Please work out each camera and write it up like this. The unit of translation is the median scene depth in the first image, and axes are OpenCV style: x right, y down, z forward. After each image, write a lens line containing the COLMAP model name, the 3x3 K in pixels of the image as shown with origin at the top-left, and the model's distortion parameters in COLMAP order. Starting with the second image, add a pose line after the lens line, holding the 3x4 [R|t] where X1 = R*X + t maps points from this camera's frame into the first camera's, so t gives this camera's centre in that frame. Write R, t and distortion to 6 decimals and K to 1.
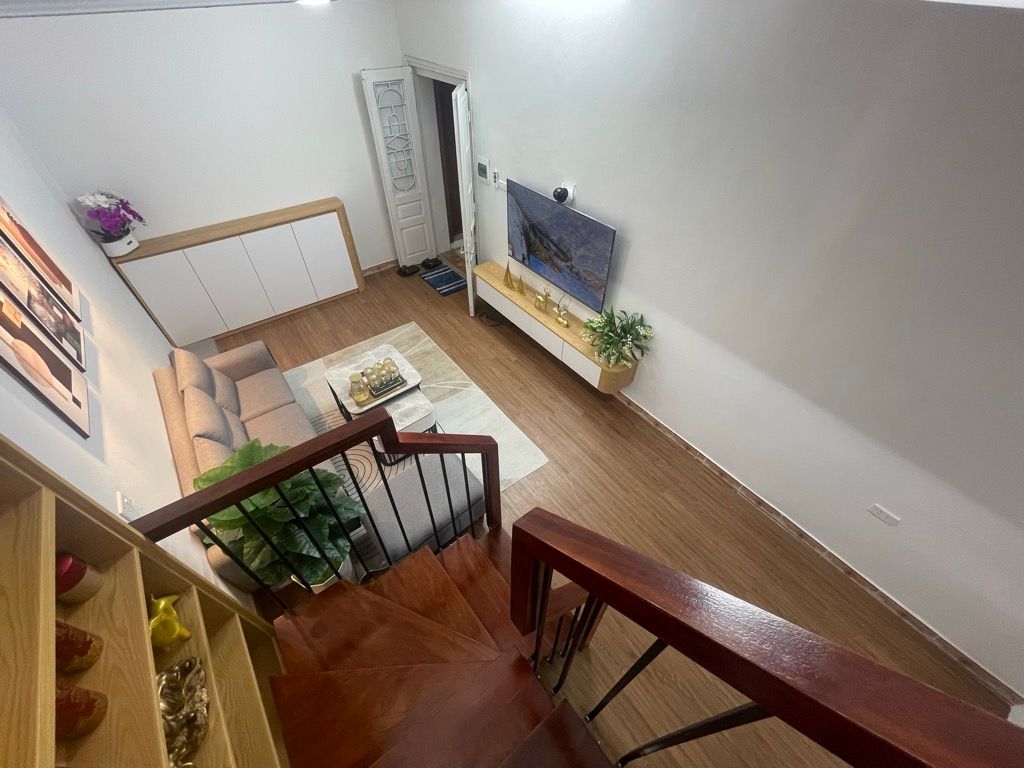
lens RADIAL K [[422.7, 0, 512.0], [0, 422.7, 384.0], [0, 0, 1]] dist [-0.000331, -0.000093]
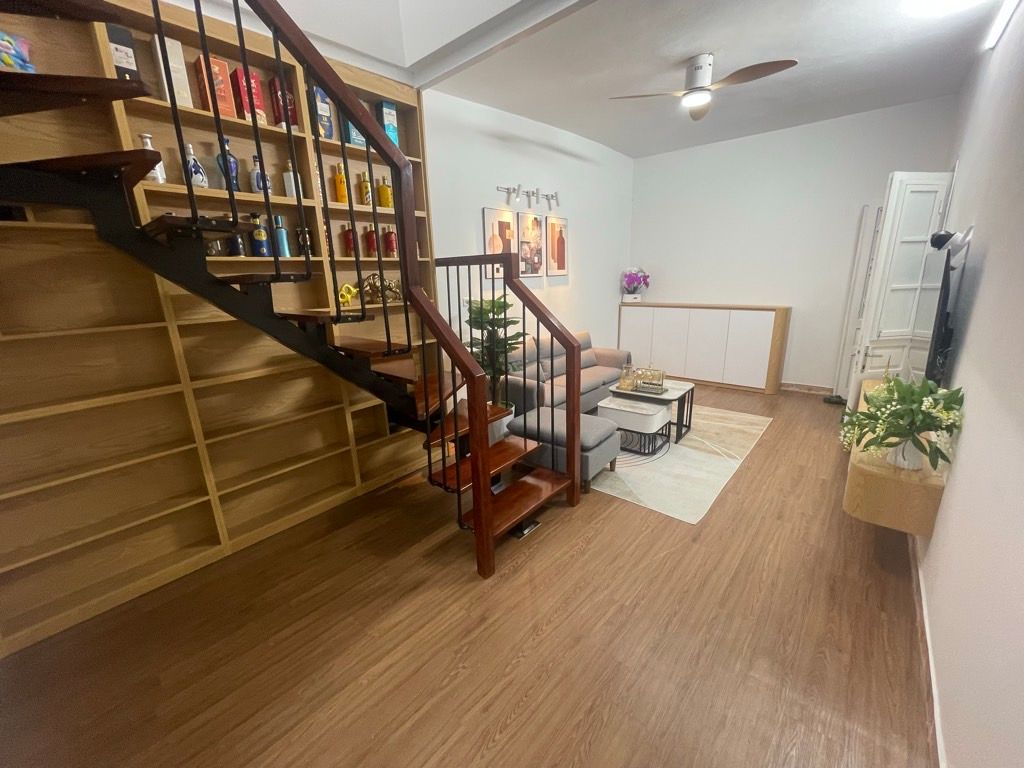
lens RADIAL K [[412.2, 0, 512.0], [0, 412.2, 384.0], [0, 0, 1]] dist [-0.000316, -0.000255]
pose [[0.206968, 0.240903, -0.948225, 0.555086], [-0.665141, 0.745409, 0.044196, 0.153191], [0.717462, 0.621556, 0.314510, 0.324877]]
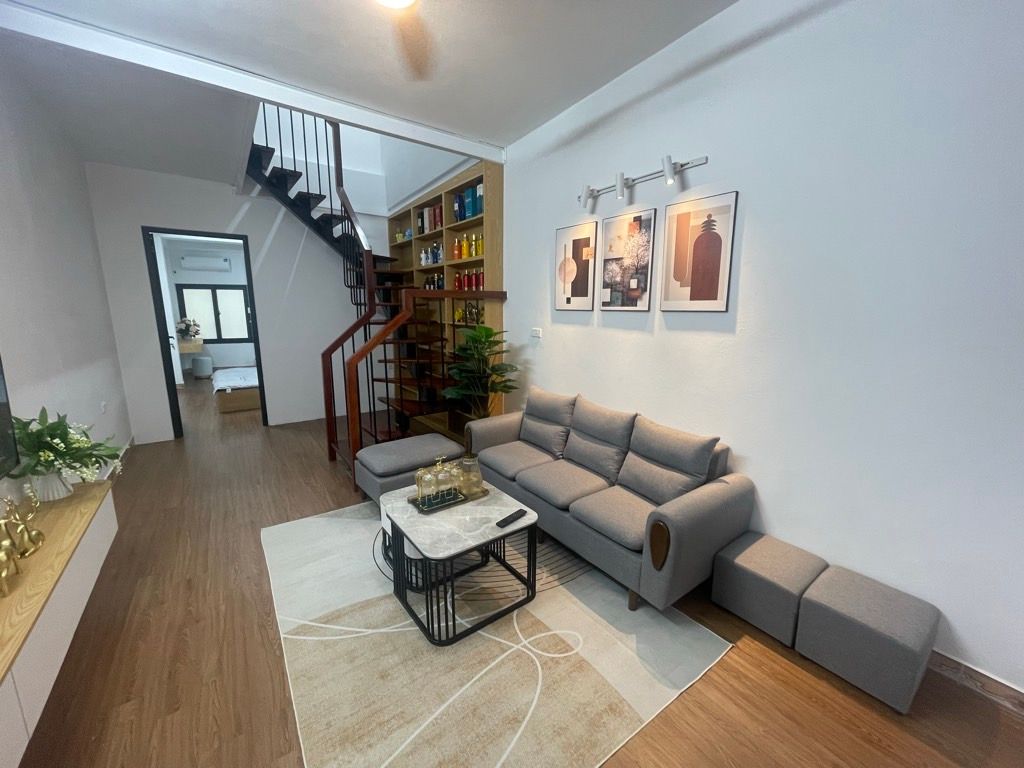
lens RADIAL K [[412.2, 0, 512.0], [0, 412.2, 384.0], [0, 0, 1]] dist [-0.000316, -0.000255]
pose [[-0.999527, -0.008667, 0.029515, -0.368082], [0.019369, 0.568051, 0.822766, -0.551394], [-0.023897, 0.822948, -0.567614, 1.031100]]
